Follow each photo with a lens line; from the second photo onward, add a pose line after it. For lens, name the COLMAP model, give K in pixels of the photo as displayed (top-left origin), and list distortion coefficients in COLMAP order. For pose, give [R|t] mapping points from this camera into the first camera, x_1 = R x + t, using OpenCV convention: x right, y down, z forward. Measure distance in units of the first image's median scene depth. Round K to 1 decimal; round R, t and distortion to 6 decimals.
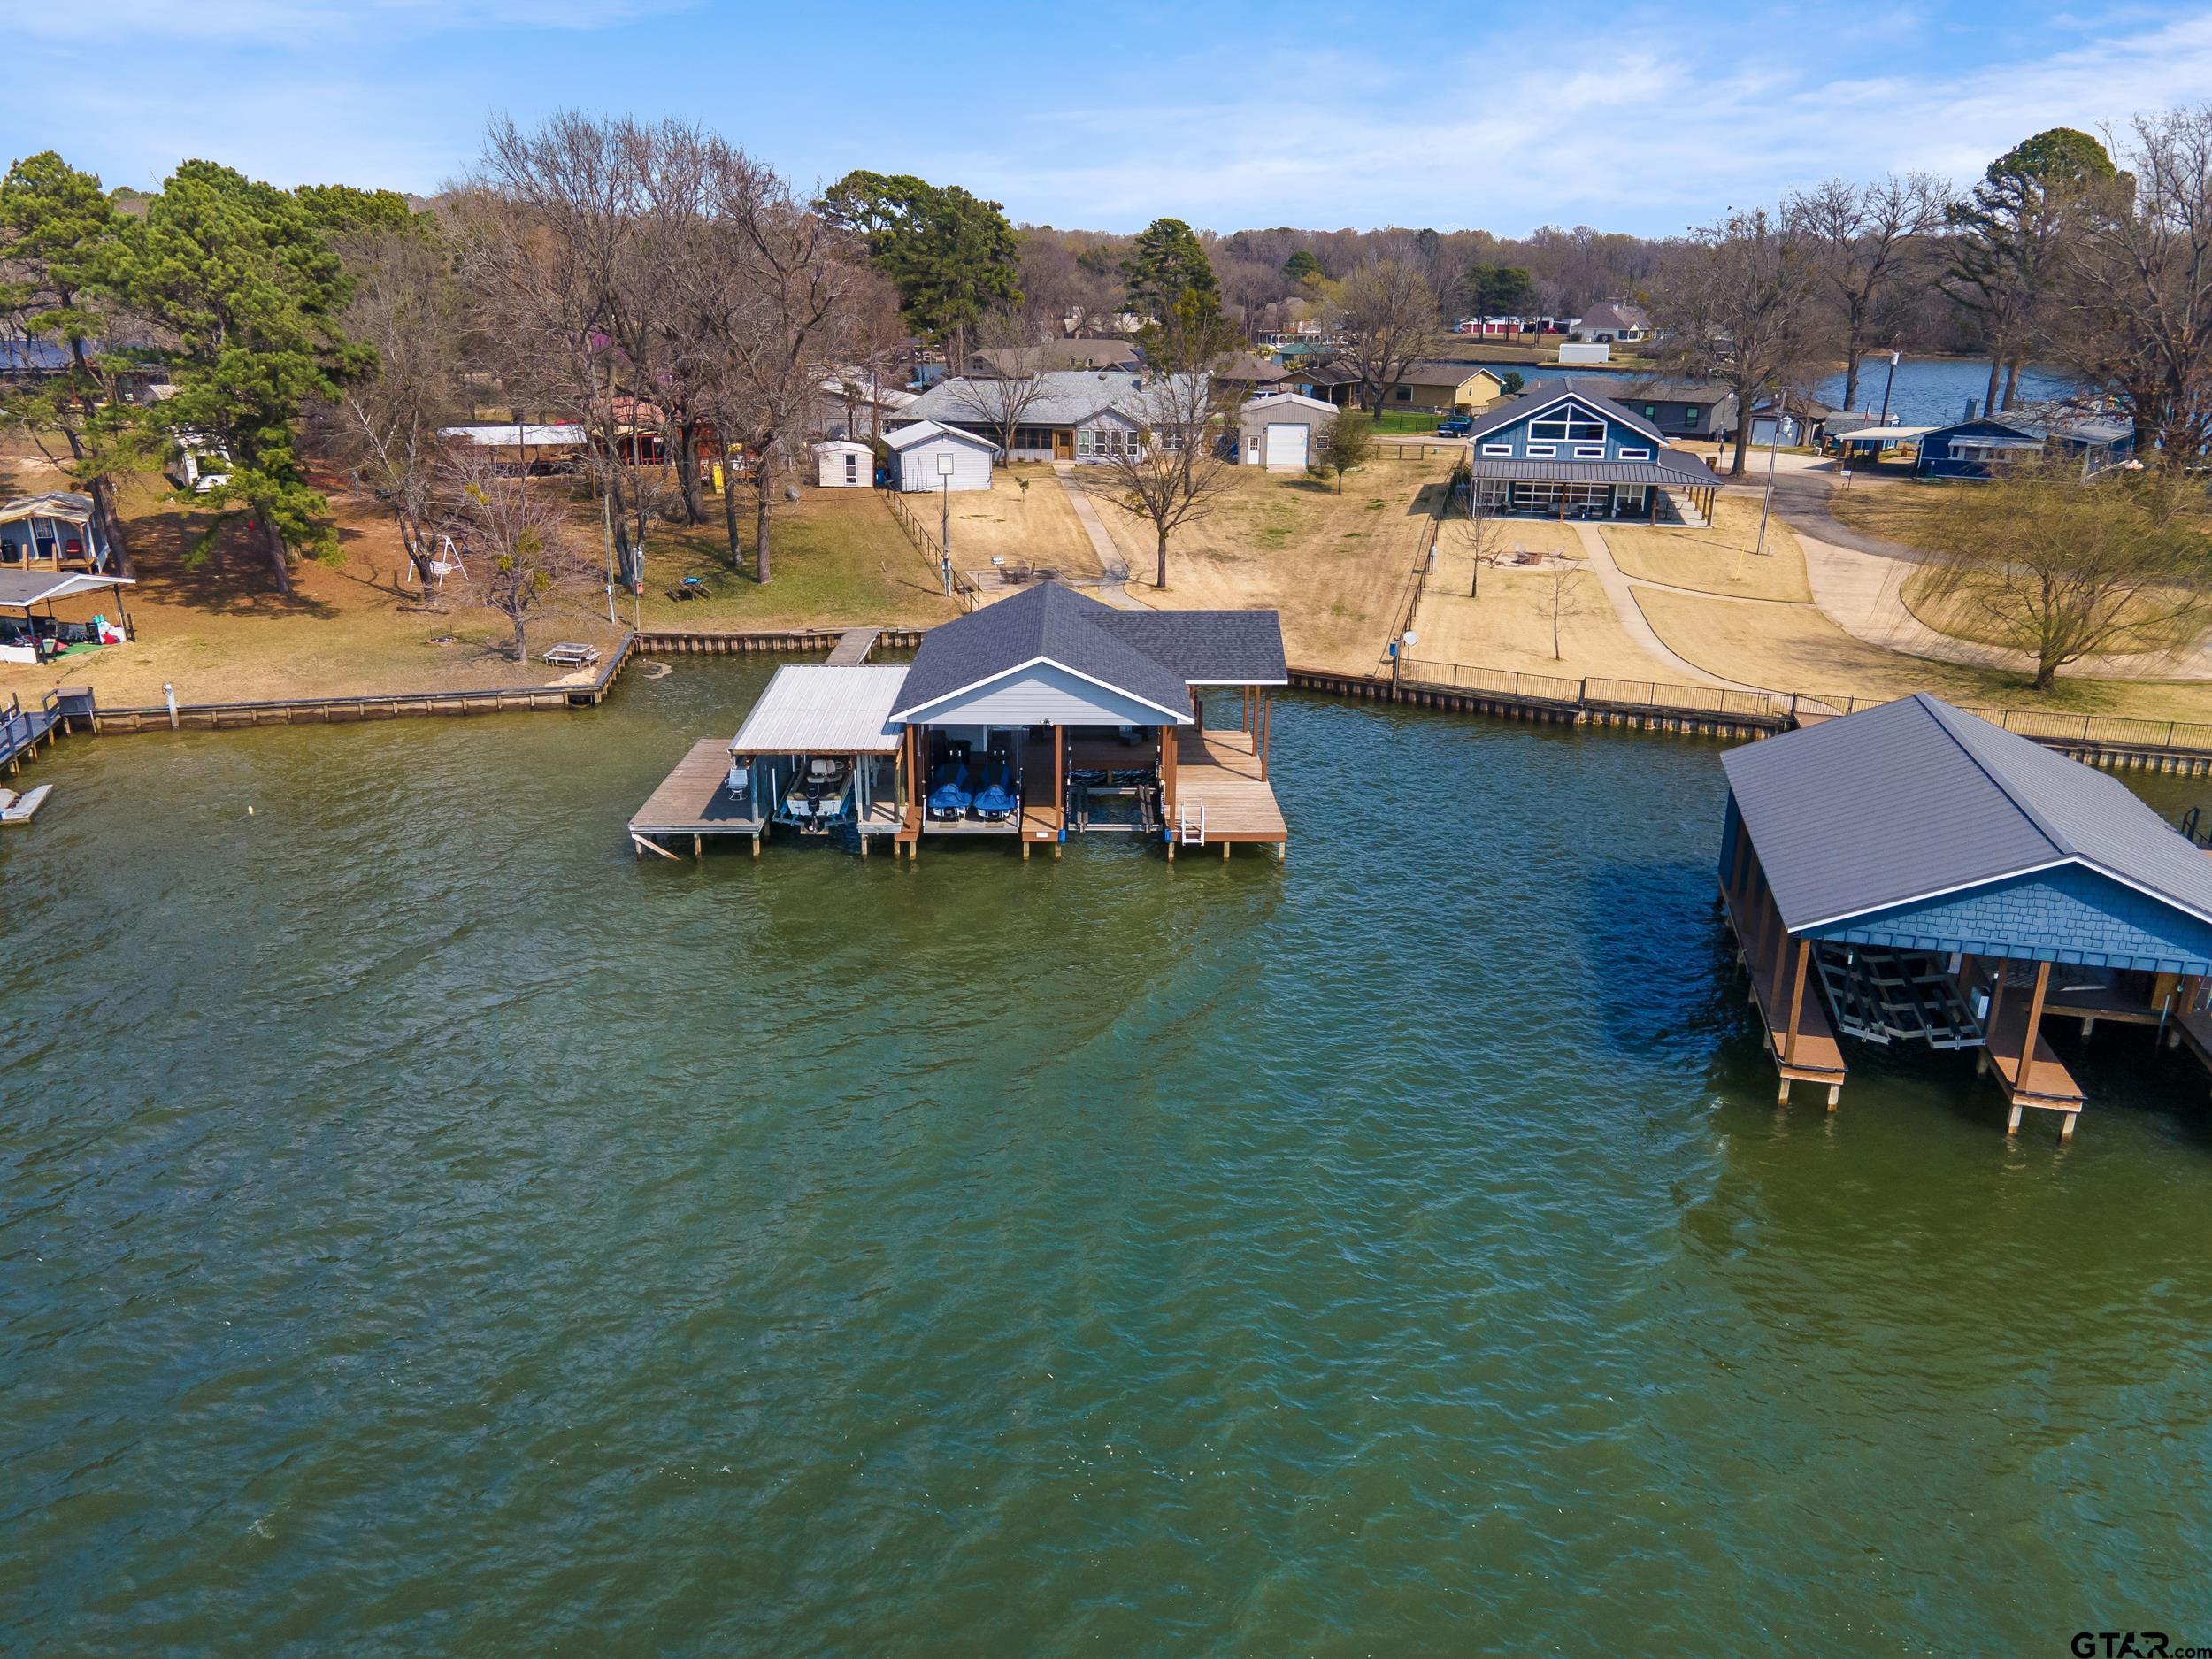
lens RADIAL K [[1574.0, 0, 1106.0], [0, 1574.0, 829.5], [0, 0, 1]] dist [-0.001542, 0.051702]
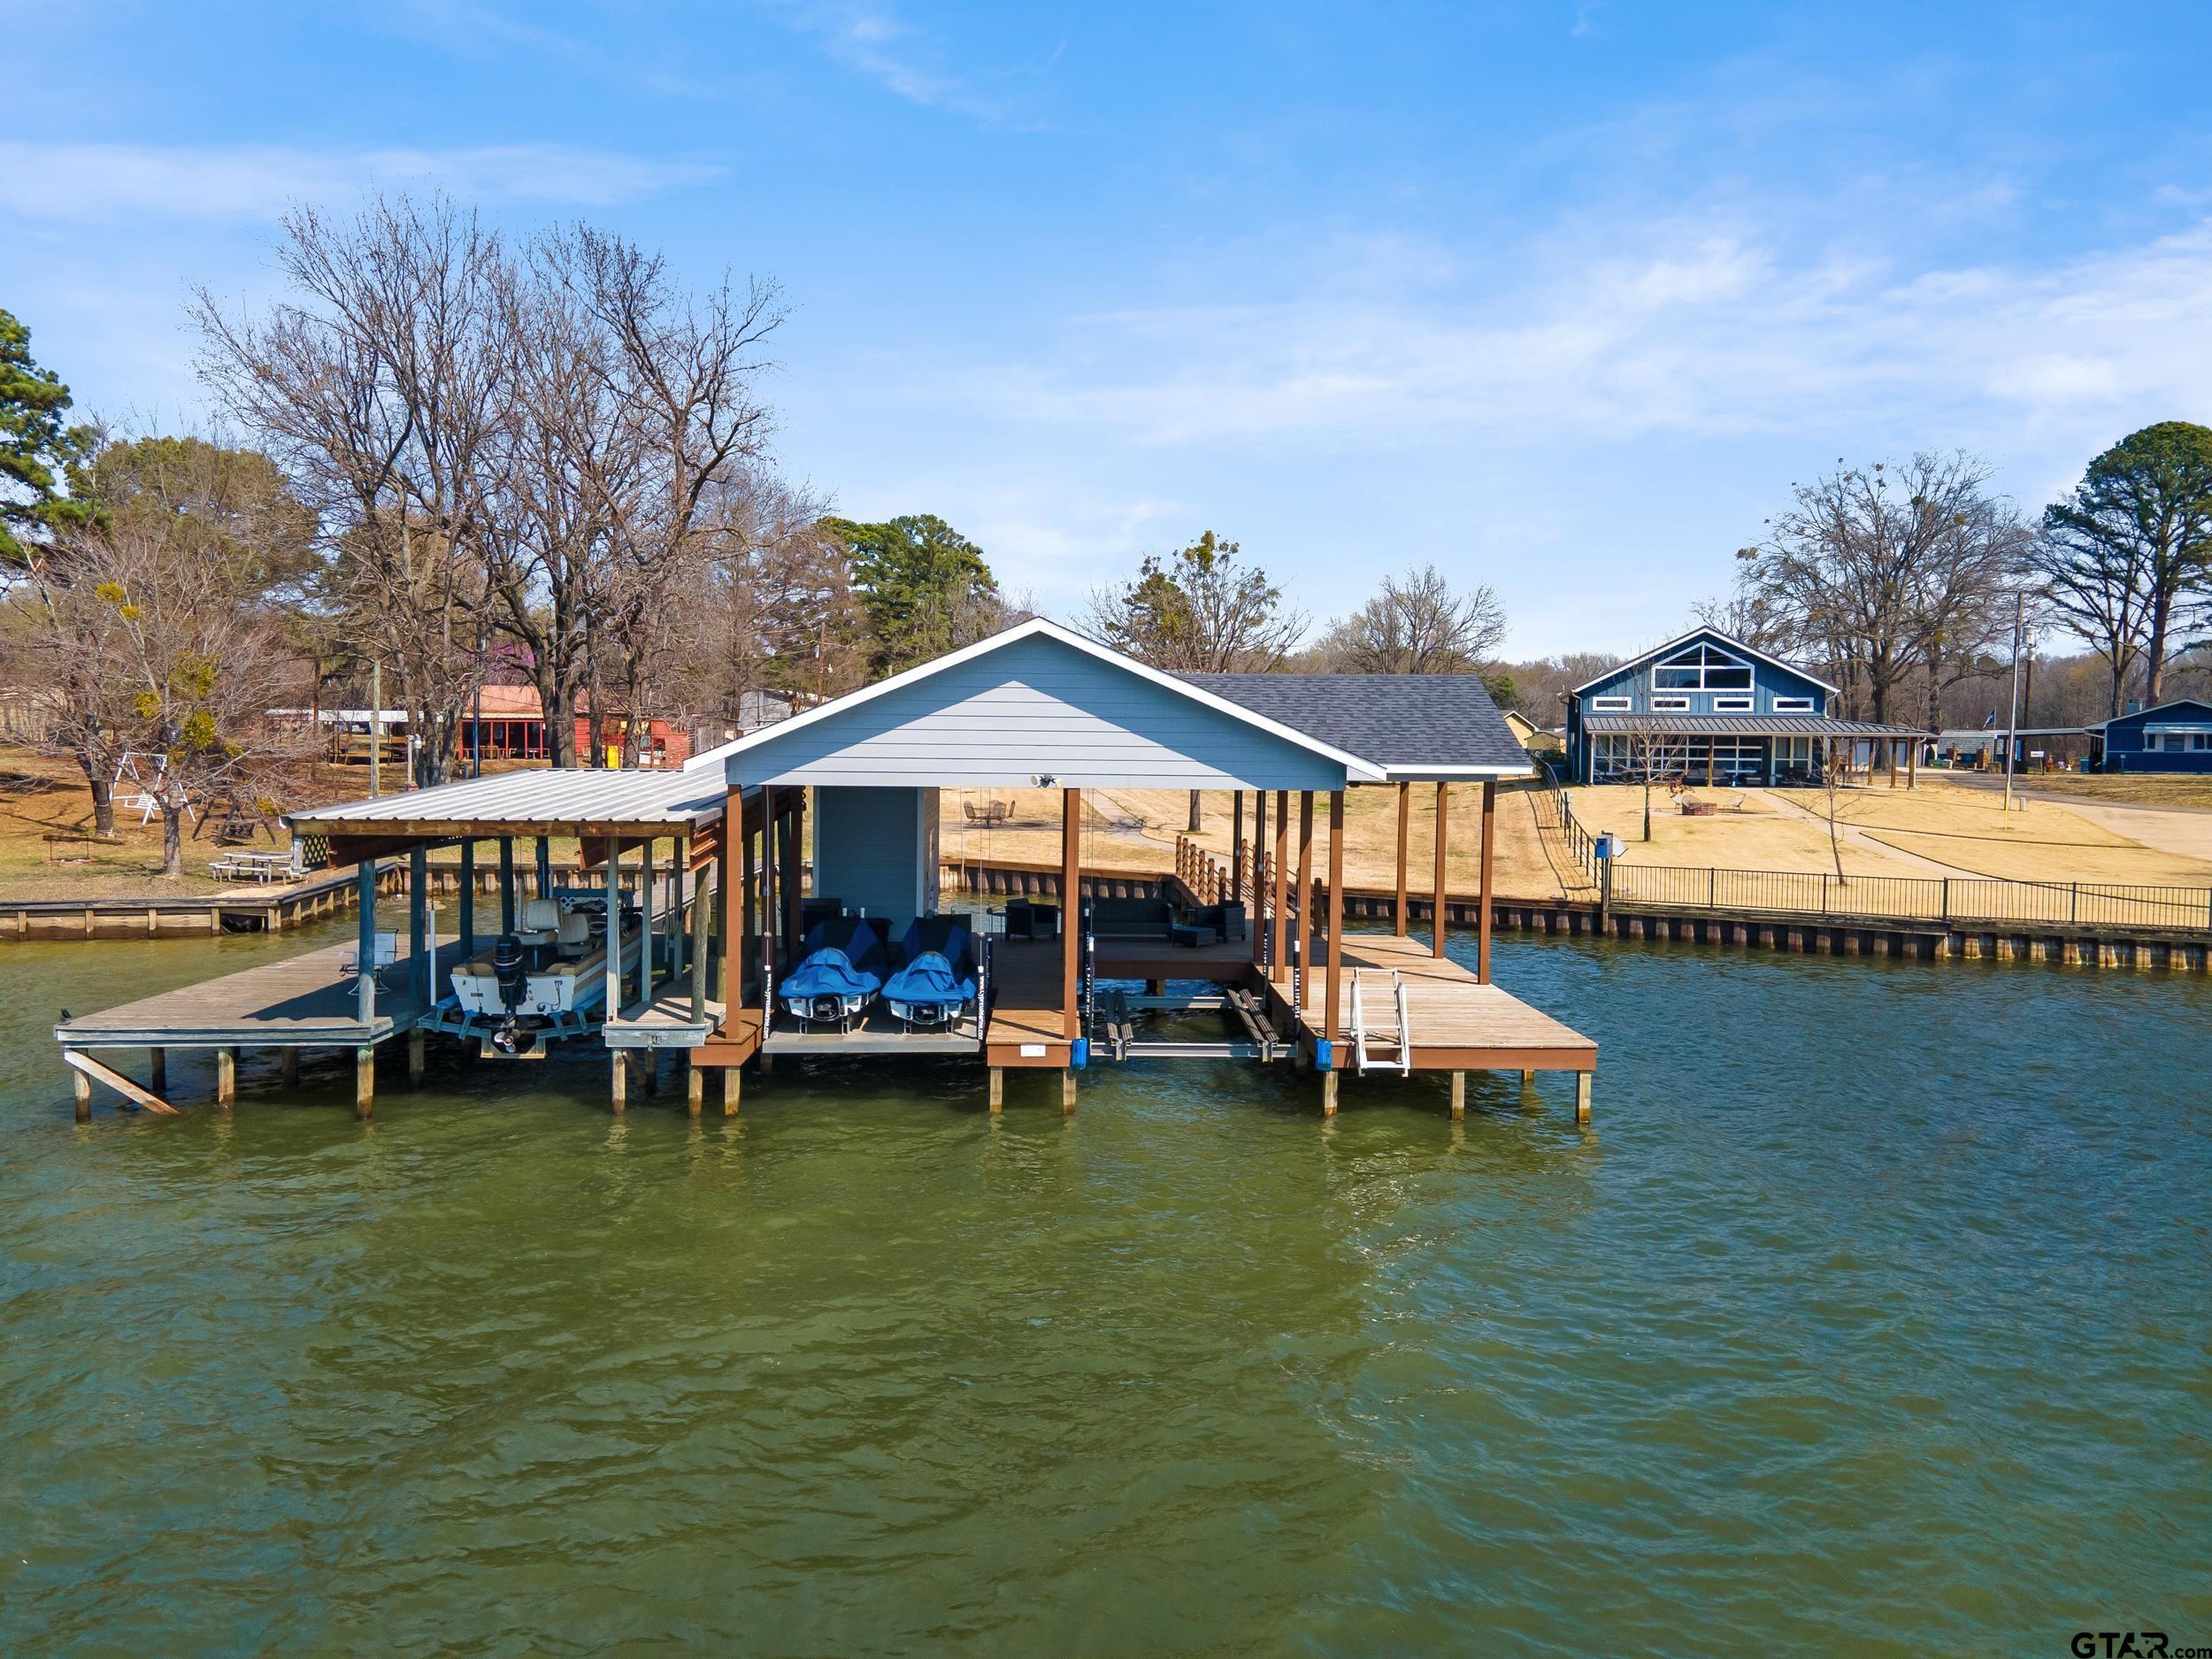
lens RADIAL K [[1574.0, 0, 1106.0], [0, 1574.0, 829.5], [0, 0, 1]] dist [-0.001542, 0.051702]
pose [[0.999832, 0.004969, 0.017633, -0.027637], [0.000036, 0.961976, -0.273136, 0.060735], [-0.018320, 0.273090, 0.961814, 0.550174]]
